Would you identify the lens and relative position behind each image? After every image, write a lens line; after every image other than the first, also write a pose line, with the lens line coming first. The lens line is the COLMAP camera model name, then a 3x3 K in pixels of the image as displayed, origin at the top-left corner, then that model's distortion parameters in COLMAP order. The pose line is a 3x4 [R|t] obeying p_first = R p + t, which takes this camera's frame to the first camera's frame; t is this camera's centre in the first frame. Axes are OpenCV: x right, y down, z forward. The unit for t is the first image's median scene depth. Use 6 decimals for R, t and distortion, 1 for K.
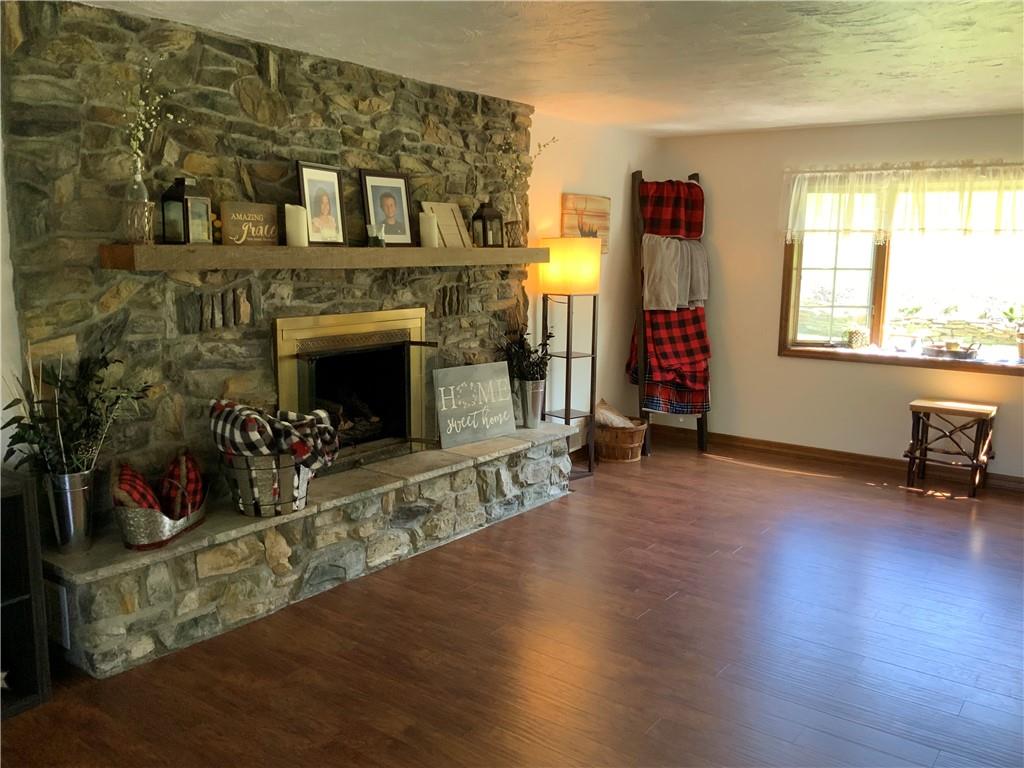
lens RADIAL K [[866.5, 0, 511.3], [0, 866.5, 382.4], [0, 0, 1]] dist [0.076851, -0.122916]
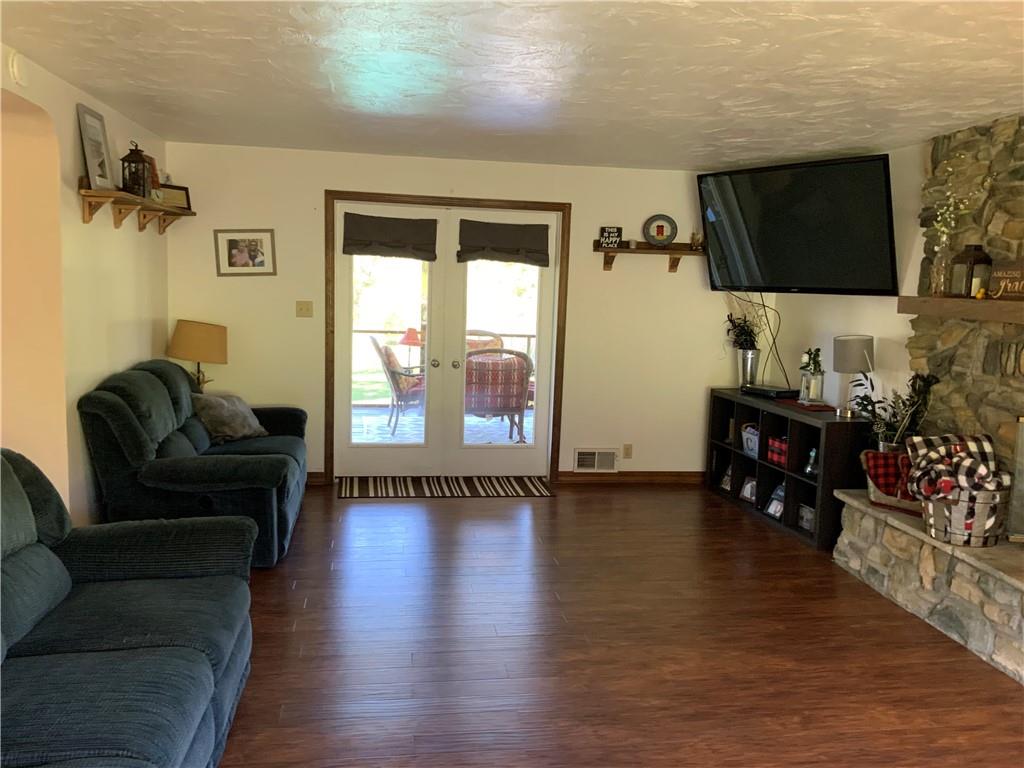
lens RADIAL K [[866.5, 0, 510.0], [0, 866.5, 379.3], [0, 0, 1]] dist [0.076851, -0.122916]
pose [[-0.701960, 0.053909, -0.710173, 0.829838], [-0.146955, 0.964711, 0.218487, -0.191918], [0.696891, 0.257732, -0.669266, 1.213828]]
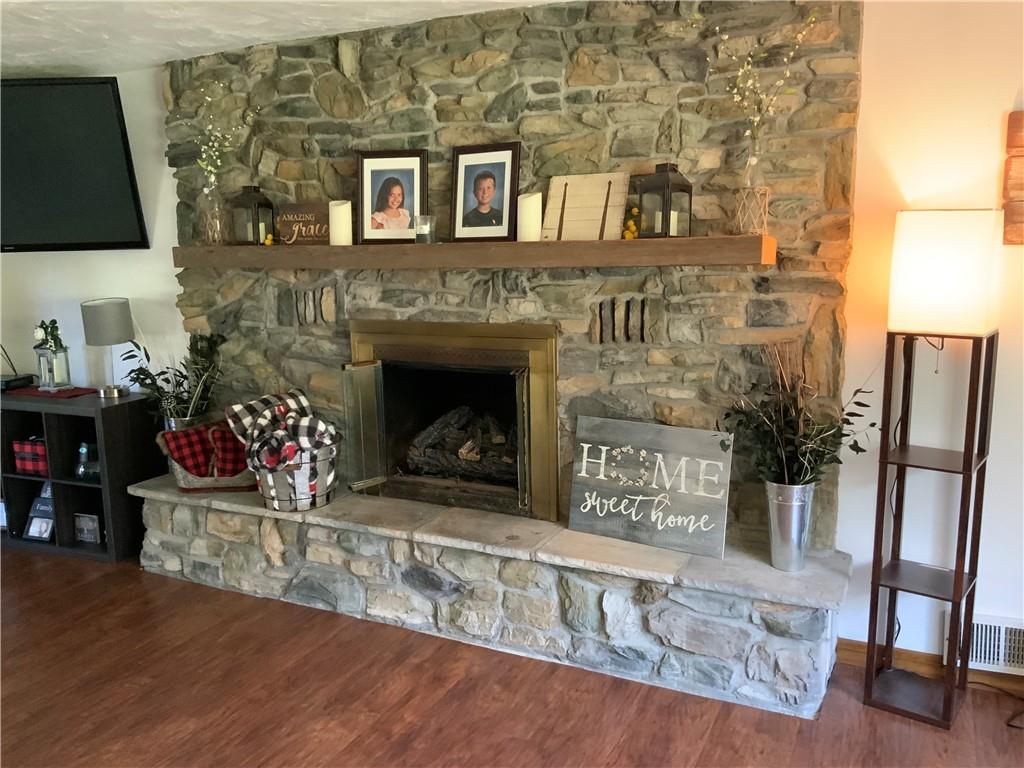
lens RADIAL K [[866.5, 0, 509.9], [0, 866.5, 378.8], [0, 0, 1]] dist [0.076851, -0.122916]
pose [[0.174170, 0.147586, -0.973593, 0.693488], [-0.131217, 0.983366, 0.125594, -0.149484], [0.975934, 0.105877, 0.190638, 0.972217]]
